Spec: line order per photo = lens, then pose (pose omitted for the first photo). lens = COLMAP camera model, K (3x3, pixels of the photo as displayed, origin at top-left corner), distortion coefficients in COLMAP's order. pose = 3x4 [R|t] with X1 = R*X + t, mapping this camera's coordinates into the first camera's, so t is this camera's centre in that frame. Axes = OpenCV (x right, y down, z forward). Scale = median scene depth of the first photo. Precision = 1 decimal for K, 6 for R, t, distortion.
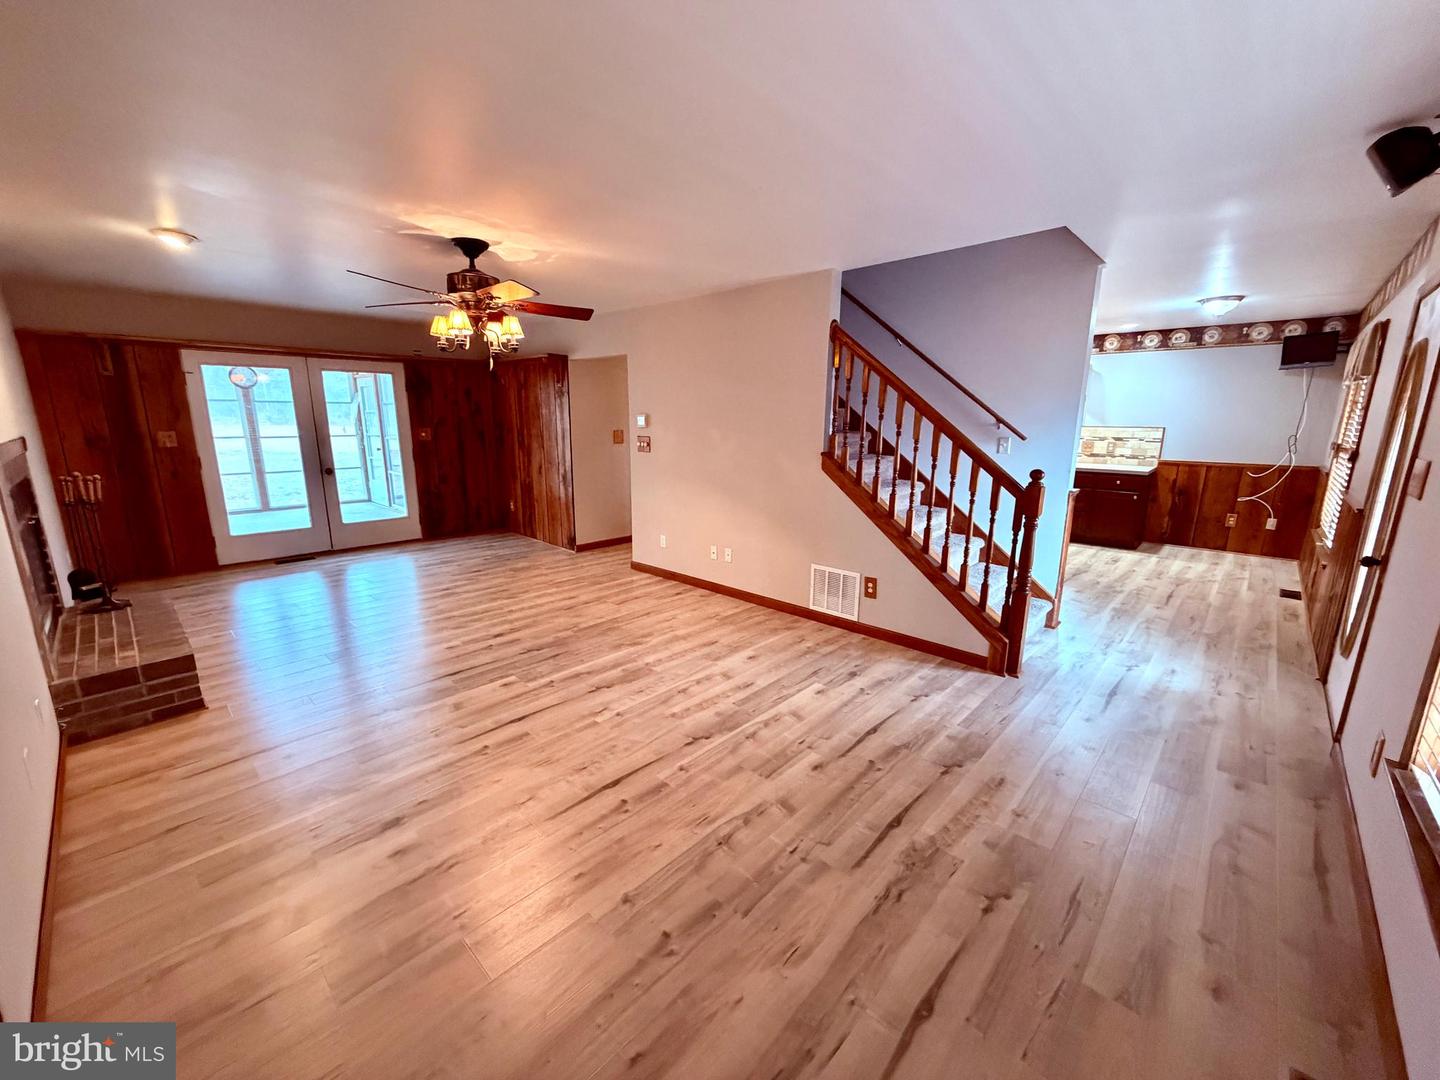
lens RADIAL K [[572.4, 0, 716.5], [0, 572.4, 539.9], [0, 0, 1]] dist [0.000909, -0.000255]
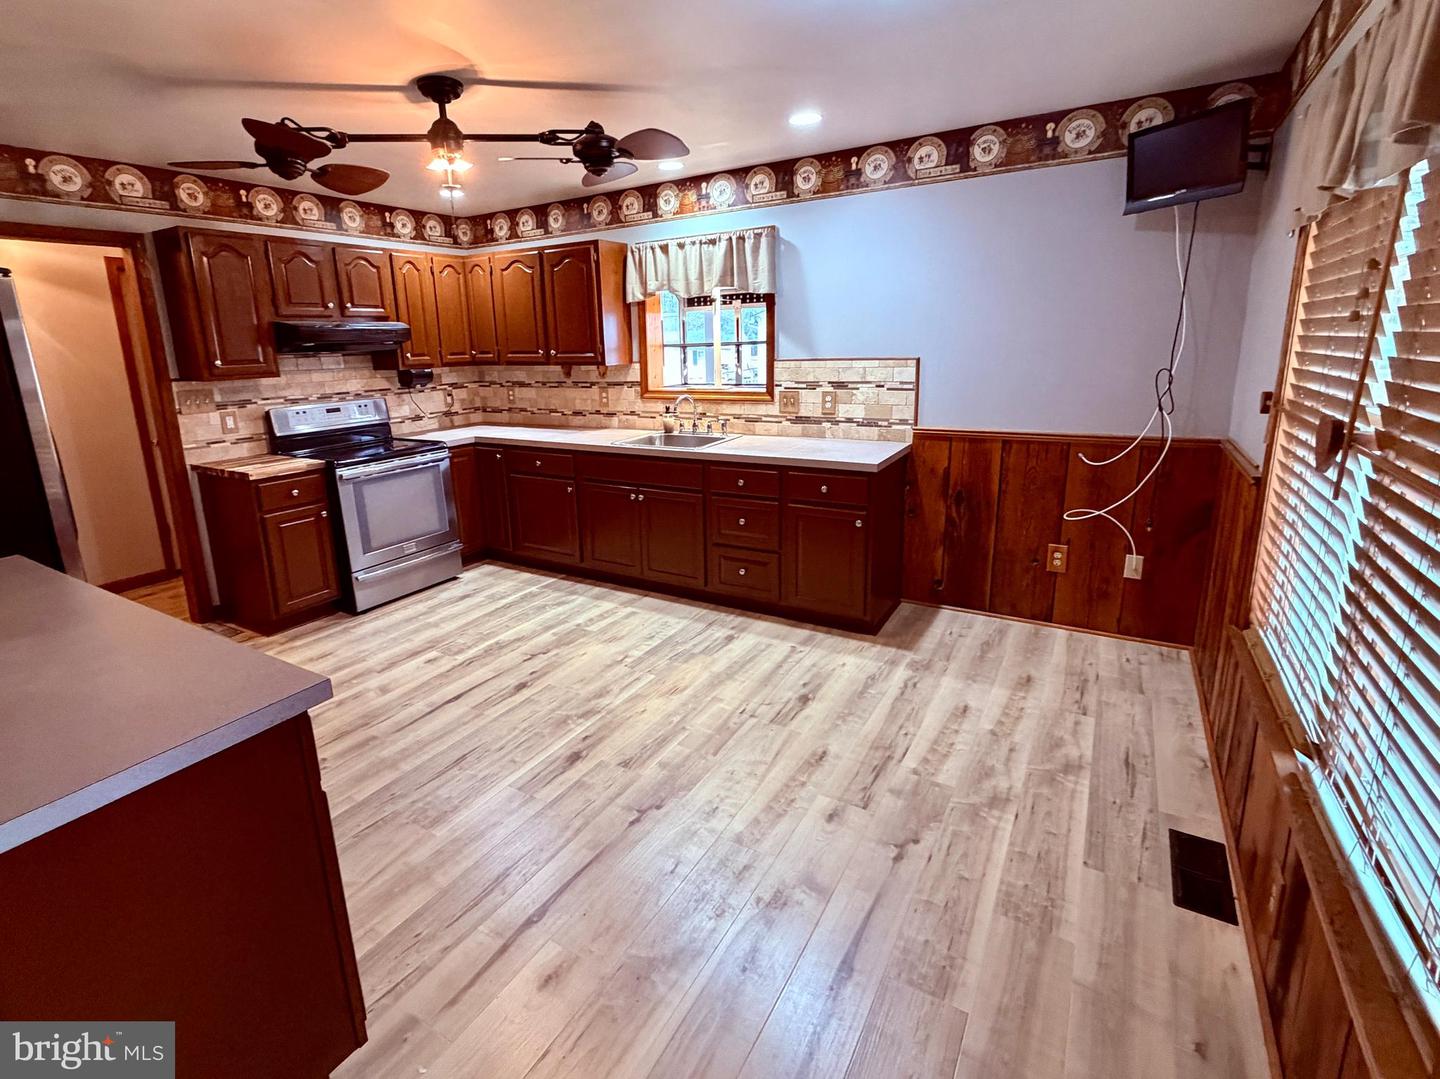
lens RADIAL K [[682.8, 0, 686.1], [0, 682.8, 493.1], [0, 0, 1]] dist [0.000967, -0.000145]
pose [[0.978616, -0.075582, 0.191305, 0.497256], [0.075471, 0.997117, 0.007876, -0.108966], [-0.191348, 0.006730, 0.981499, 0.509767]]
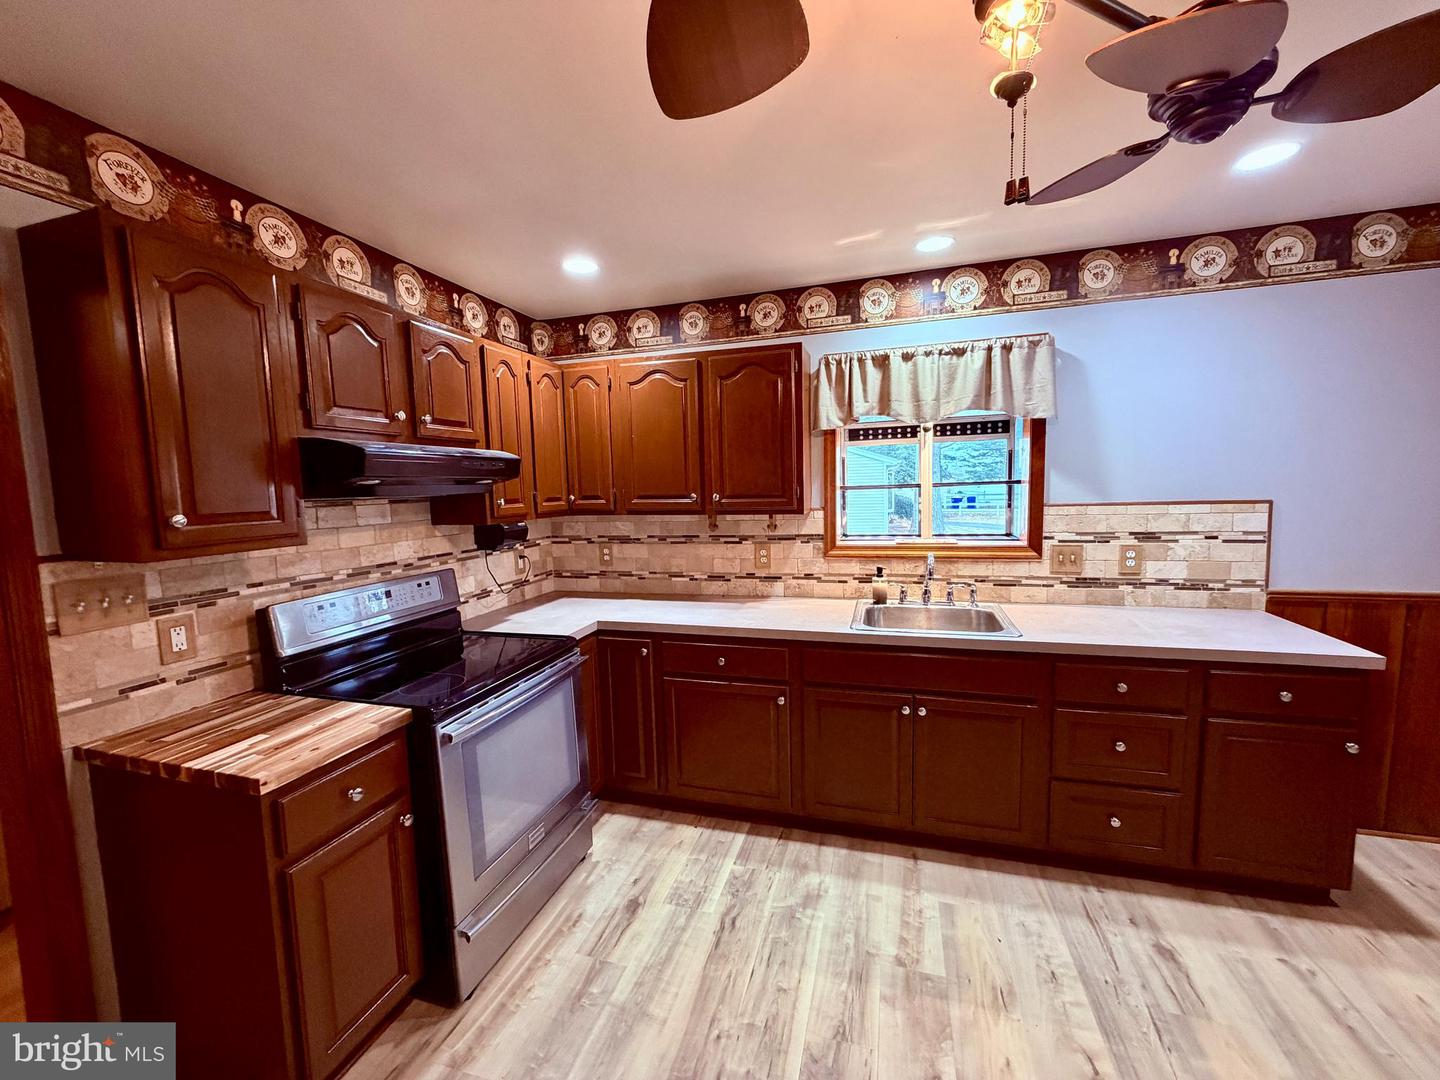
lens RADIAL K [[572.4, 0, 716.5], [0, 572.4, 539.9], [0, 0, 1]] dist [0.000909, -0.000255]
pose [[0.892798, -0.071276, 0.444783, 0.323707], [0.127011, 0.987172, -0.096751, -0.185387], [-0.432181, 0.142871, 0.890397, 0.852454]]
